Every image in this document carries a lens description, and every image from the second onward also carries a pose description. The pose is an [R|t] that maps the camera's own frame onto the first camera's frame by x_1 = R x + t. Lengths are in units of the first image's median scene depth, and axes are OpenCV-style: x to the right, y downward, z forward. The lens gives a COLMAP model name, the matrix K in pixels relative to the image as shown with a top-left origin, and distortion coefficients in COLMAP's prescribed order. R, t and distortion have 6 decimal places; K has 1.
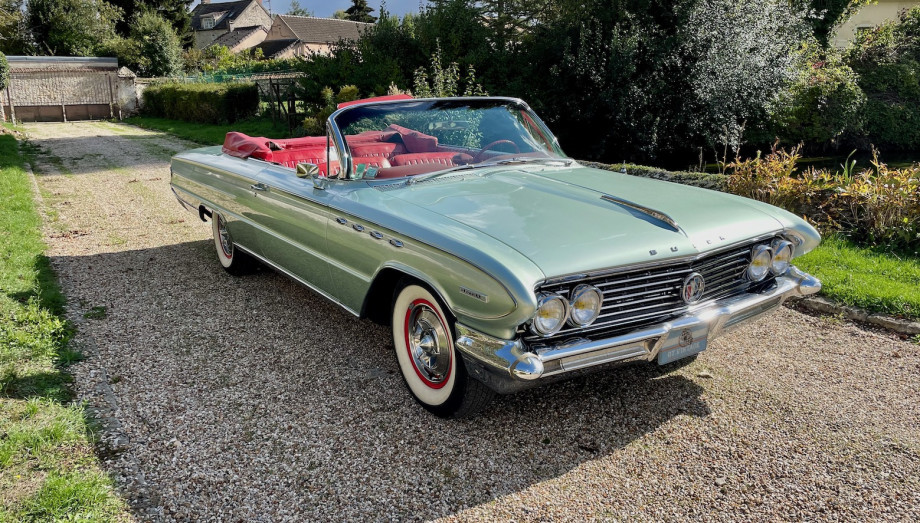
lens RADIAL K [[729.6, 0, 463.2], [0, 729.6, 264.3], [0, 0, 1]] dist [0.065664, -0.082450]
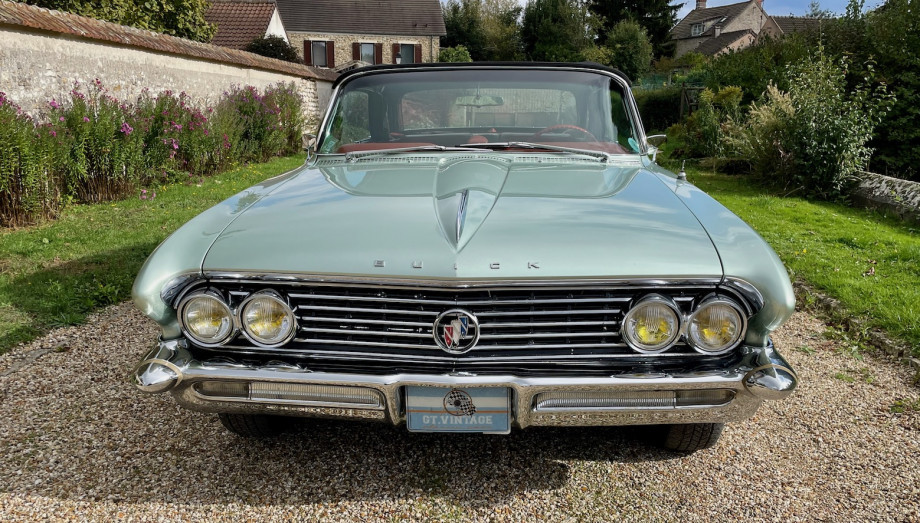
lens RADIAL K [[806.8, 0, 444.7], [0, 806.8, 316.0], [0, 0, 1]] dist [0.080443, -0.082931]
pose [[0.810536, 0.176456, -0.558476, 0.591143], [-0.165862, 0.983656, 0.070074, -0.024476], [0.561713, 0.035832, 0.826556, 0.326885]]
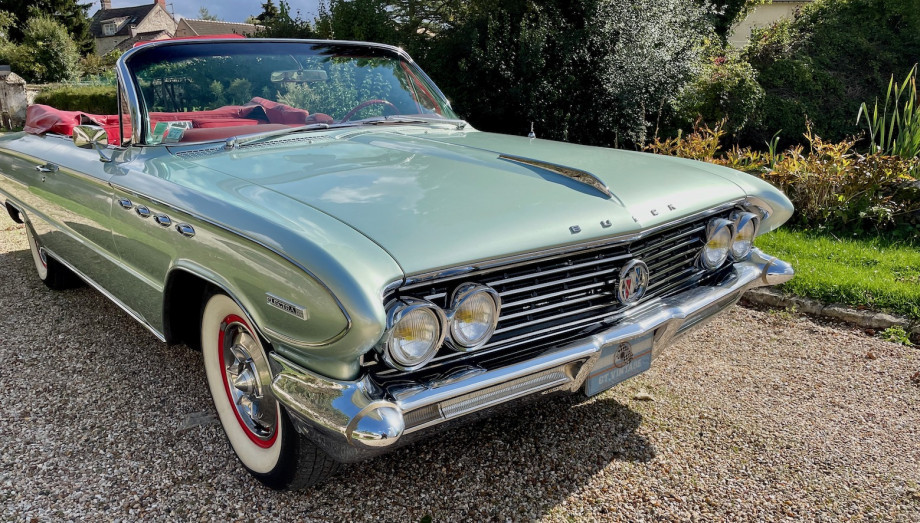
lens RADIAL K [[689.1, 0, 470.9], [0, 689.1, 319.9], [0, 0, 1]] dist [0.074992, -0.097855]
pose [[0.992565, -0.044617, 0.113245, 0.074994], [0.036191, 0.996496, 0.075401, 0.011330], [-0.116212, -0.070742, 0.990702, 0.317133]]
